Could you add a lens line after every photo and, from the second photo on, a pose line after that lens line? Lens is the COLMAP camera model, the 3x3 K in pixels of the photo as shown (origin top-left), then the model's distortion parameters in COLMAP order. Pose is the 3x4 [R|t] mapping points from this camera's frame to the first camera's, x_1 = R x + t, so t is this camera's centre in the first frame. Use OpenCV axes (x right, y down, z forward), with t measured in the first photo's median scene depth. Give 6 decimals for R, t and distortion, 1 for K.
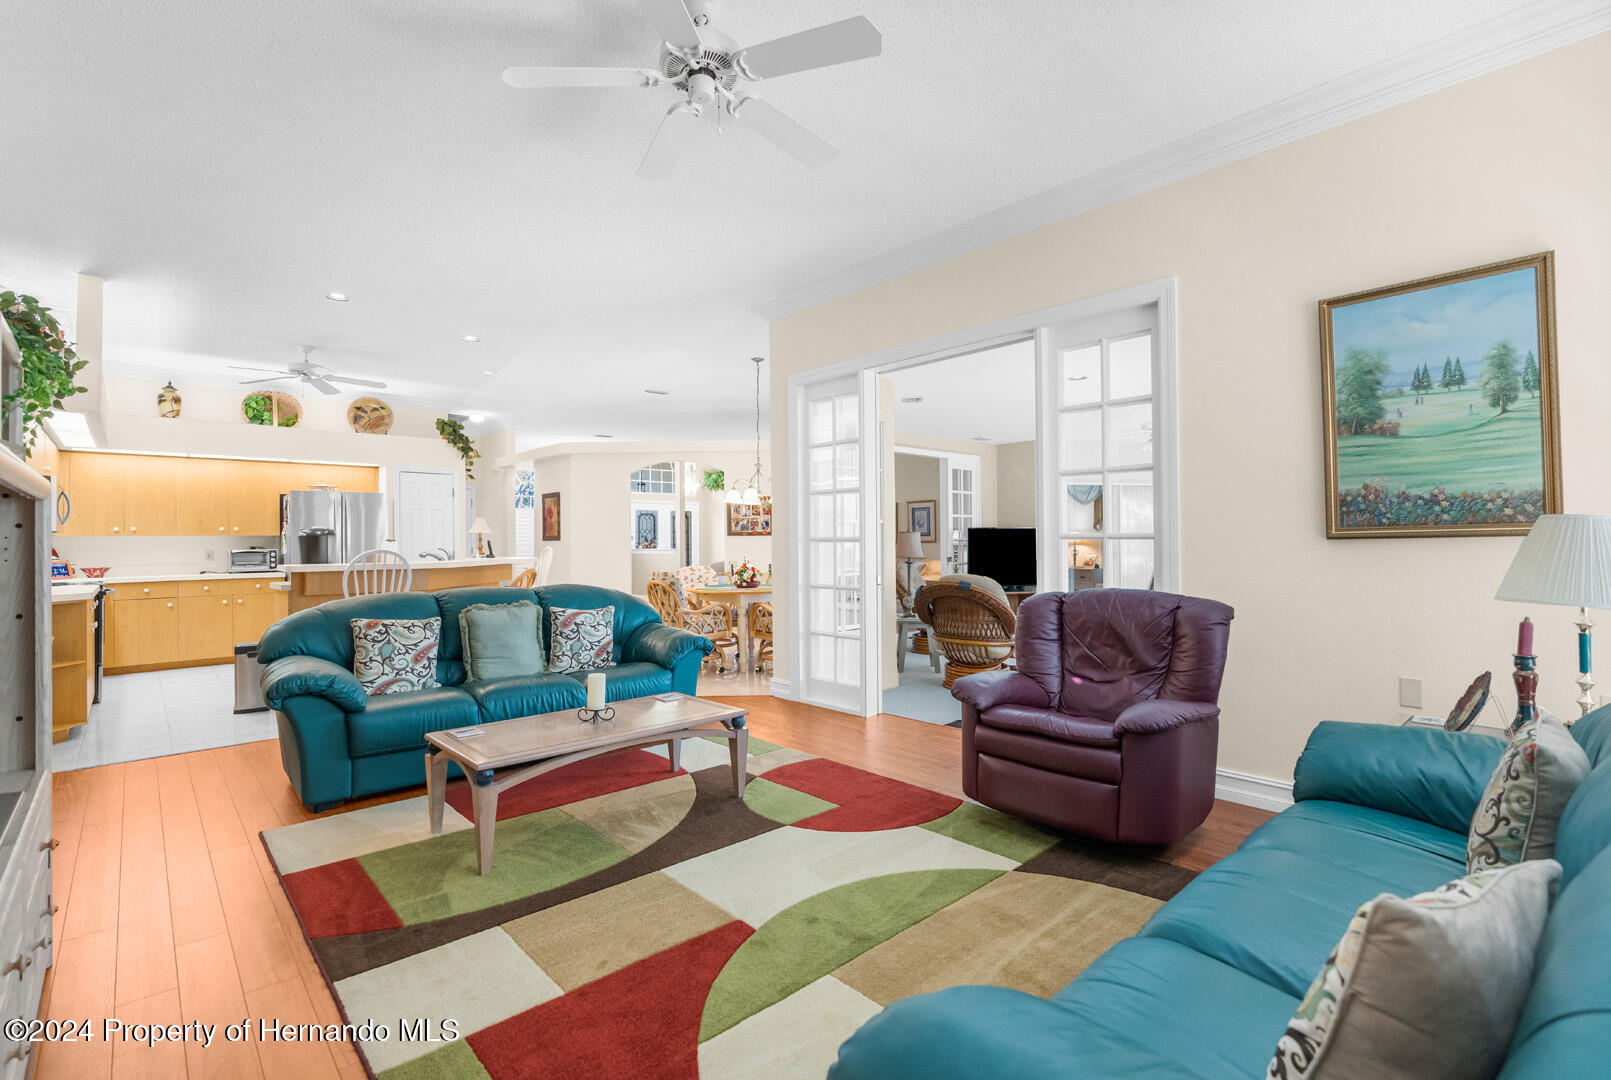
lens RADIAL K [[735.5, 0, 806.1], [0, 735.5, 537.7], [0, 0, 1]] dist [0.000878, 0.000417]
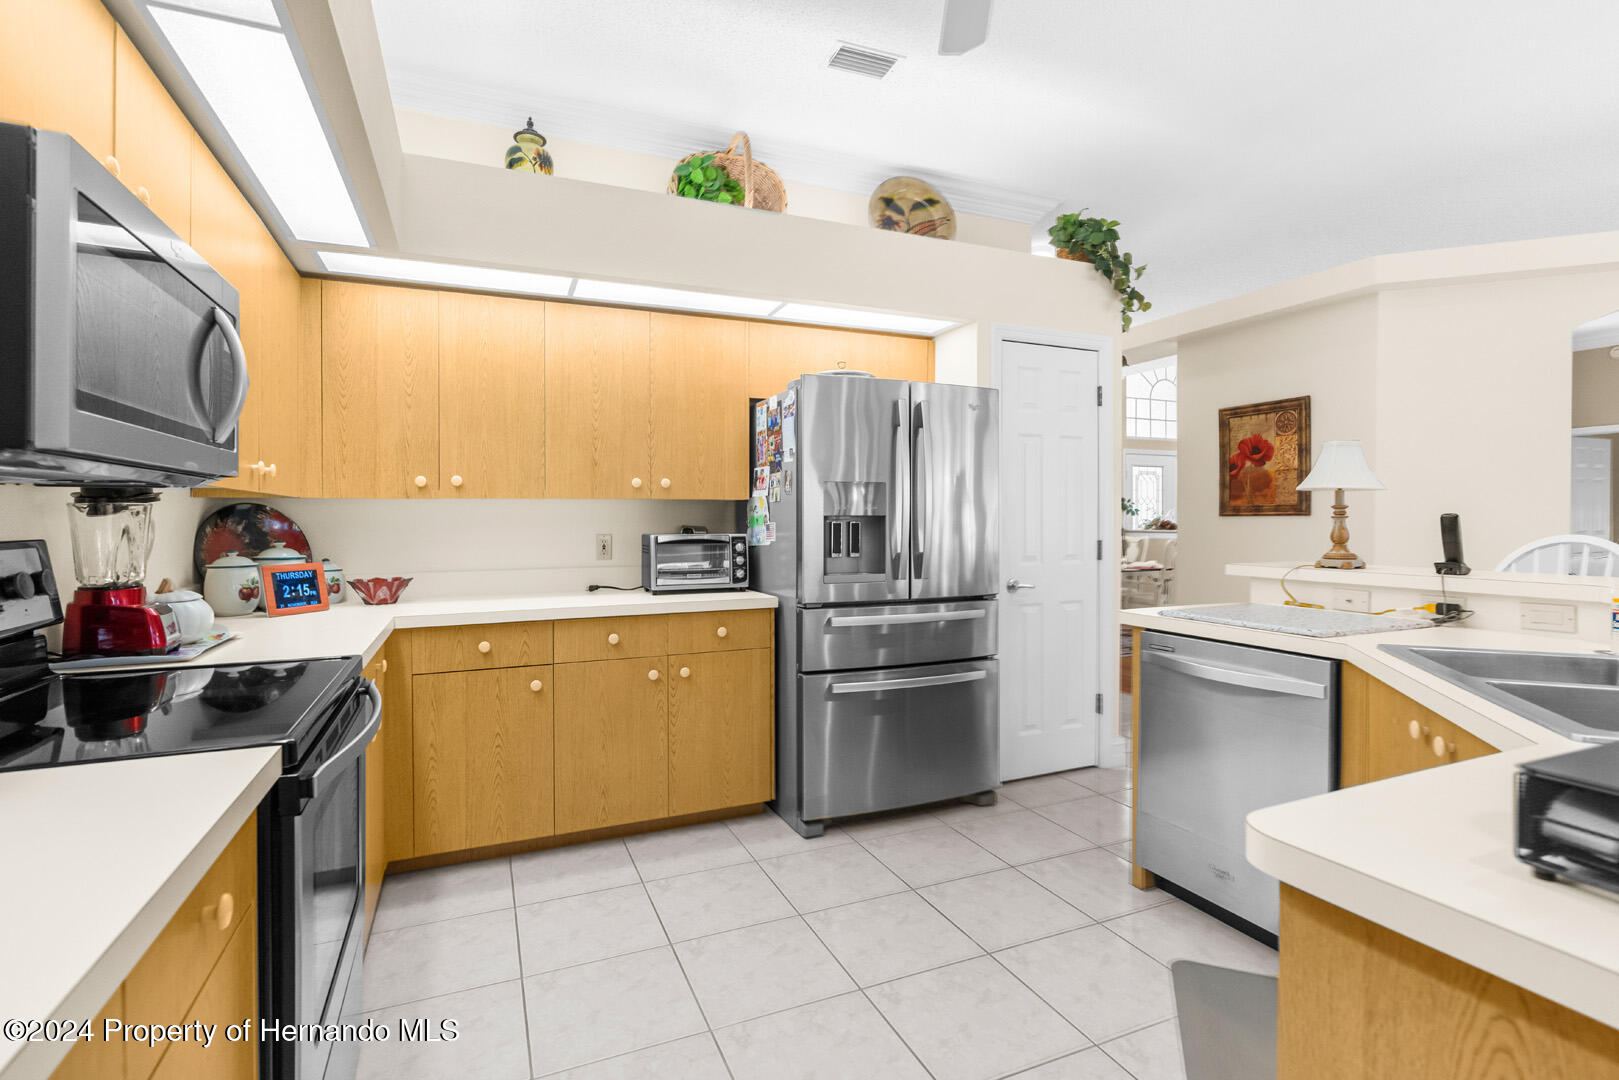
lens RADIAL K [[739.1, 0, 800.9], [0, 739.1, 525.9], [0, 0, 1]] dist [0.000878, 0.000417]
pose [[0.944994, 0.011258, -0.326893, -0.462852], [-0.004542, 0.999763, 0.021303, 0.002191], [0.327056, -0.018647, 0.944821, 0.519743]]
